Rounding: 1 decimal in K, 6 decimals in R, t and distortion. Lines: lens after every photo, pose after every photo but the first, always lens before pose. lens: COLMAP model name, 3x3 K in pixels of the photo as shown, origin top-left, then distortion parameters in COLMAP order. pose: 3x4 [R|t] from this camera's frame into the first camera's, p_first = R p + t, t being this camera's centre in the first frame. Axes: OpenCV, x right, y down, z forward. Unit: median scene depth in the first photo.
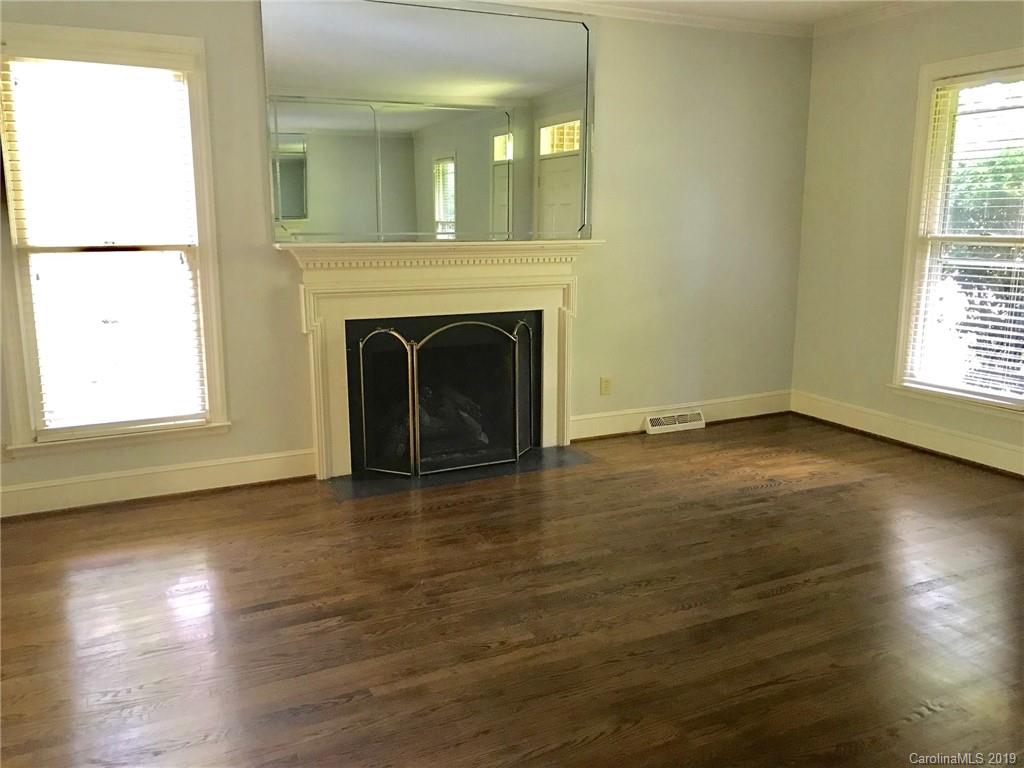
lens RADIAL K [[847.3, 0, 515.0], [0, 847.3, 383.6], [0, 0, 1]] dist [0.038584, -0.048020]
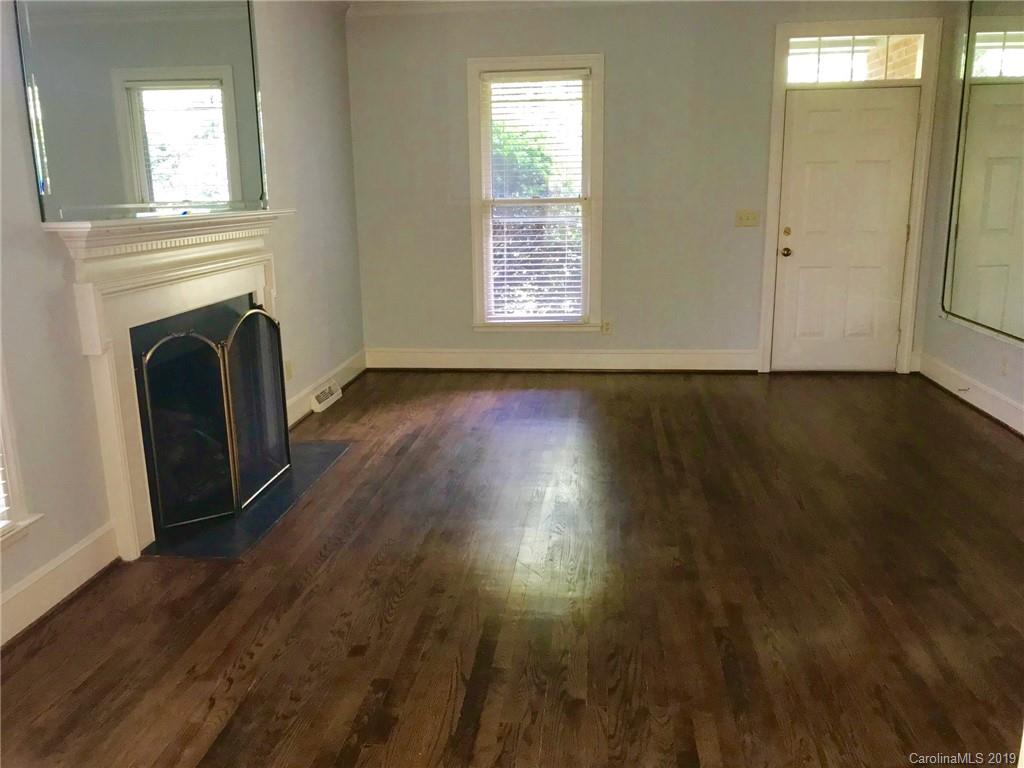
lens RADIAL K [[847.3, 0, 515.1], [0, 847.3, 380.6], [0, 0, 1]] dist [0.038584, -0.048020]
pose [[0.519650, -0.193851, 0.832097, -0.603438], [0.182334, 0.976646, 0.113657, -0.052085], [-0.834696, 0.092658, 0.542859, 0.336566]]
